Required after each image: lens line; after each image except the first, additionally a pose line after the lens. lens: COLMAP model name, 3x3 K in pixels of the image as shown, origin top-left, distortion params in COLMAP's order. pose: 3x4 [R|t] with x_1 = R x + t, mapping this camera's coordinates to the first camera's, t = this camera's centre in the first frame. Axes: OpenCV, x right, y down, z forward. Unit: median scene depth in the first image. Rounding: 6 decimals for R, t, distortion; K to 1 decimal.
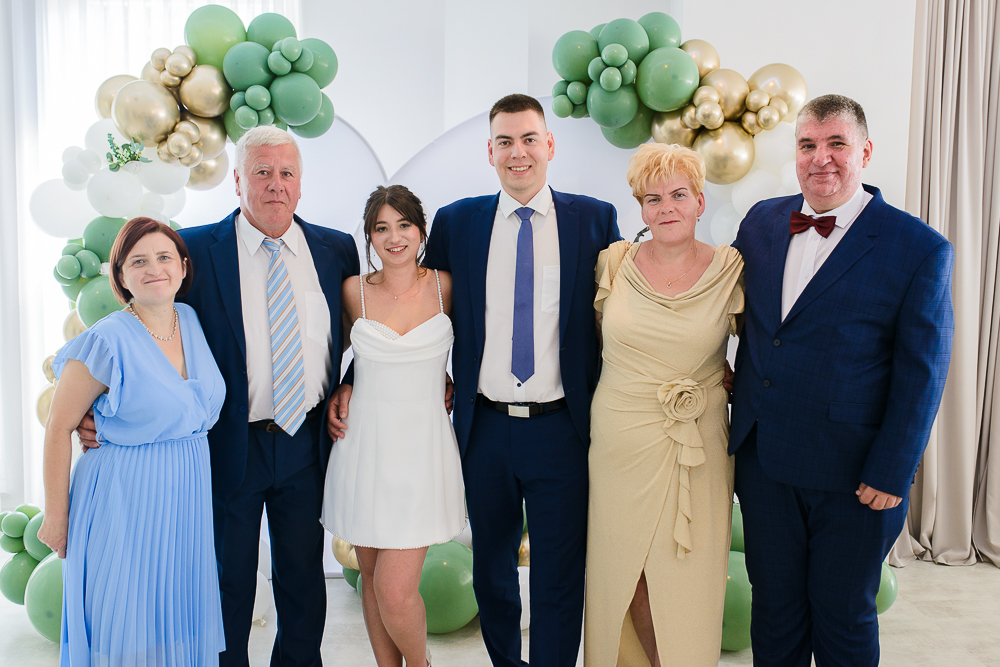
lens RADIAL K [[1027.6, 0, 511.7], [0, 1027.6, 322.1], [0, 0, 1]] dist [-0.017341, 0.020265]
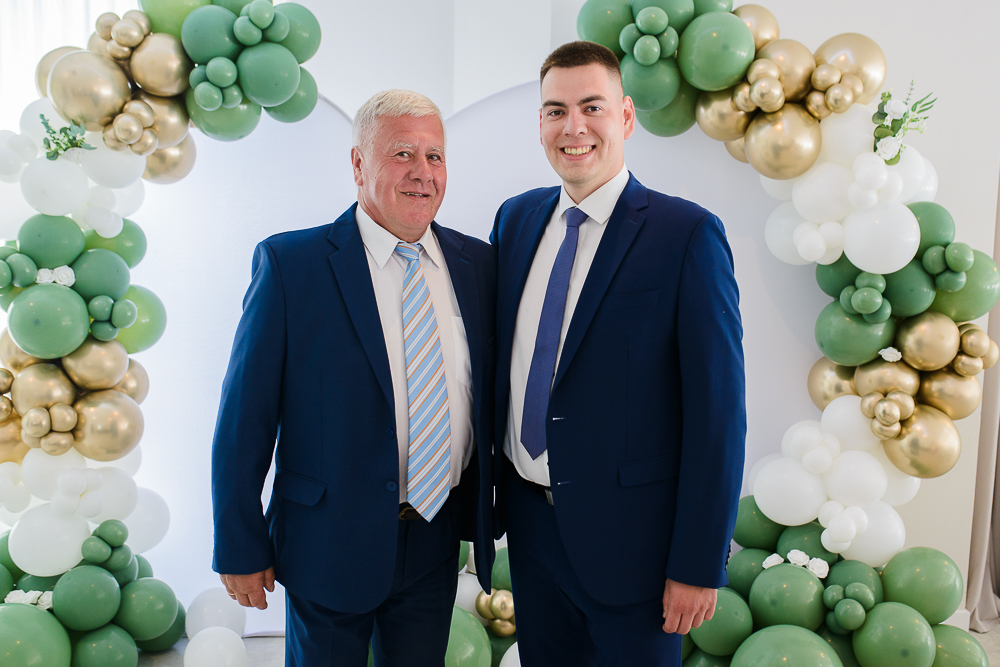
lens RADIAL K [[1018.3, 0, 520.9], [0, 1018.3, 337.5], [0, 0, 1]] dist [-0.021629, 0.034994]
pose [[0.999536, 0.009461, -0.028939, 0.020956], [-0.009084, 0.999873, 0.013111, -0.016240], [0.029059, -0.012842, 0.999495, 0.177694]]
